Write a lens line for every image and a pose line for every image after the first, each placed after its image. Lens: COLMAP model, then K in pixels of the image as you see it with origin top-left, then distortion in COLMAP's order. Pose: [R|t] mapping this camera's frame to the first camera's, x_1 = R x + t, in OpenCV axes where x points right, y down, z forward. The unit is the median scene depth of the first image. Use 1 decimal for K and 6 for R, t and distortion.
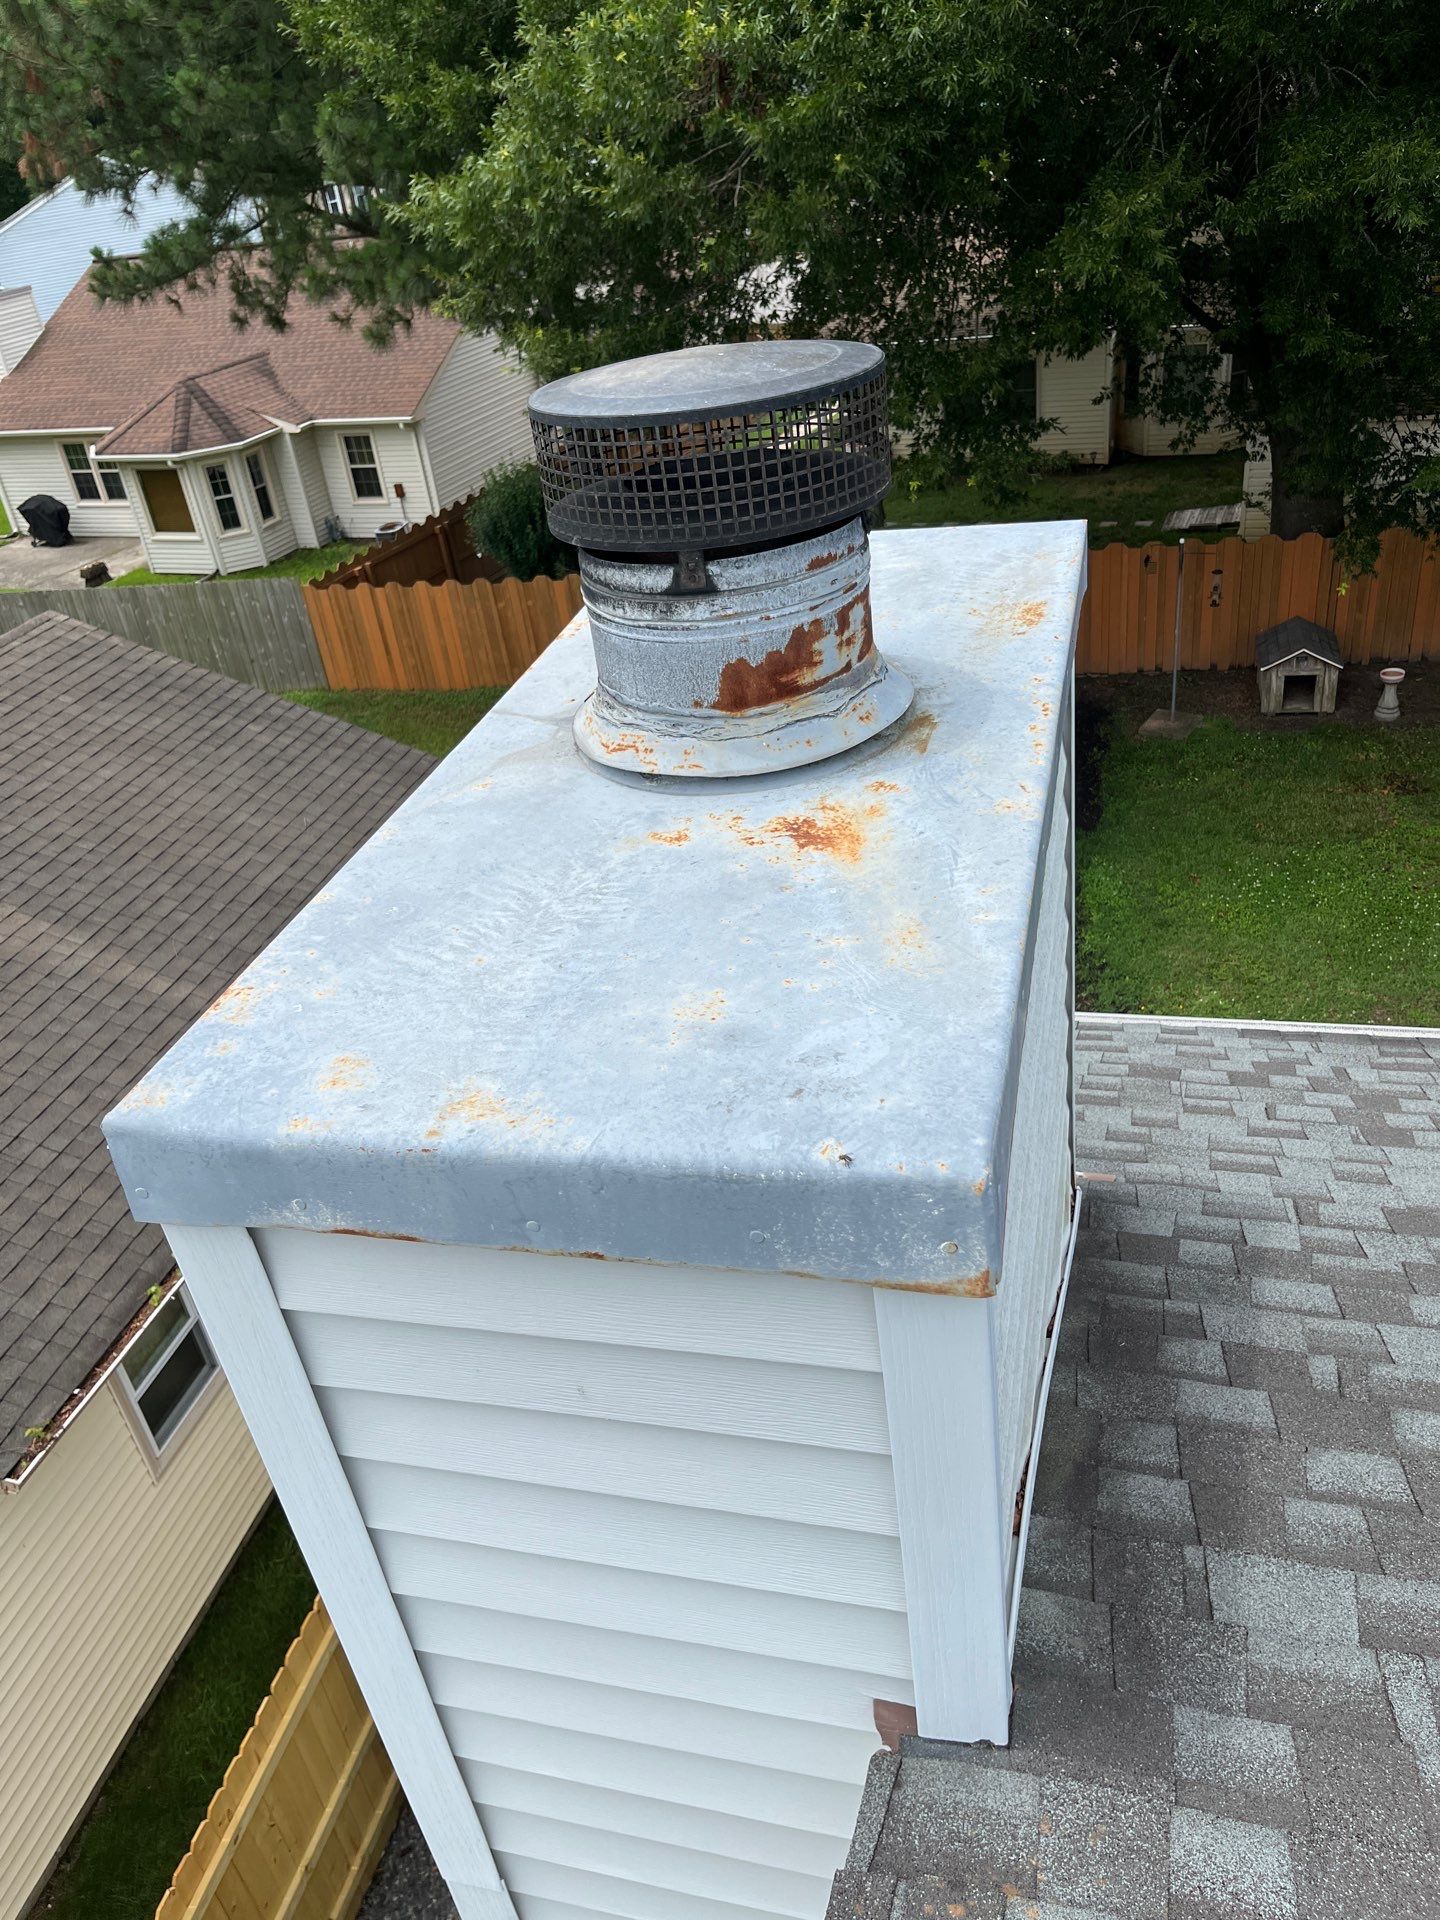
lens RADIAL K [[1348.7, 0, 720.0], [0, 1348.7, 960.0], [0, 0, 1]] dist [0.027622, -0.036916]
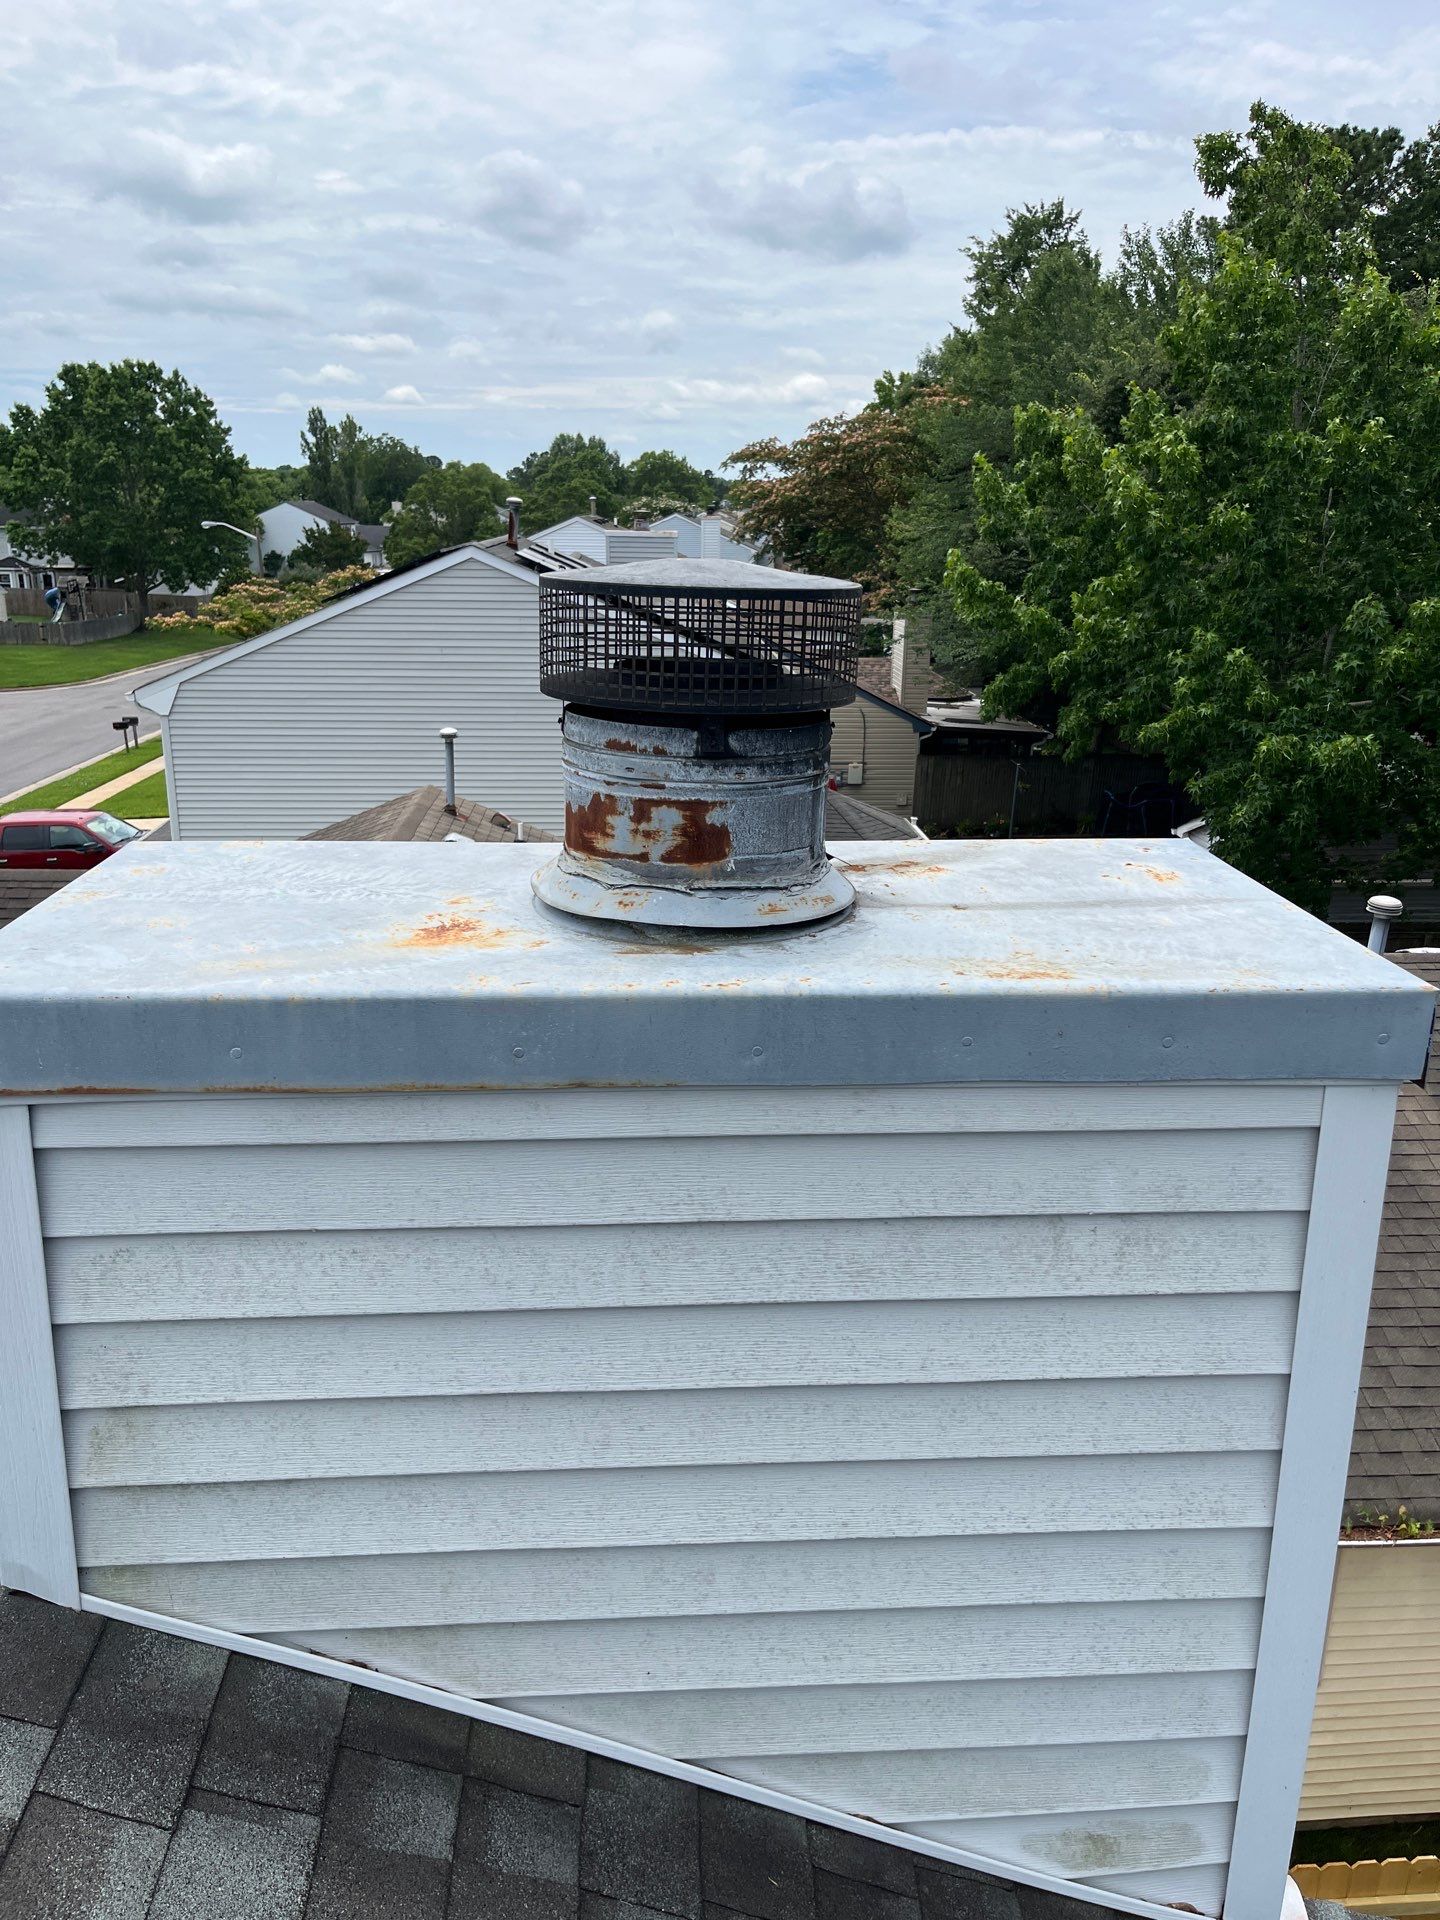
lens RADIAL K [[1348.7, 0, 720.0], [0, 1348.7, 960.0], [0, 0, 1]] dist [0.027622, -0.036916]
pose [[0.309967, 0.397300, -0.863755, 1.067441], [-0.555981, 0.812714, 0.174303, -0.375420], [0.771236, 0.426203, 0.472805, 0.601670]]
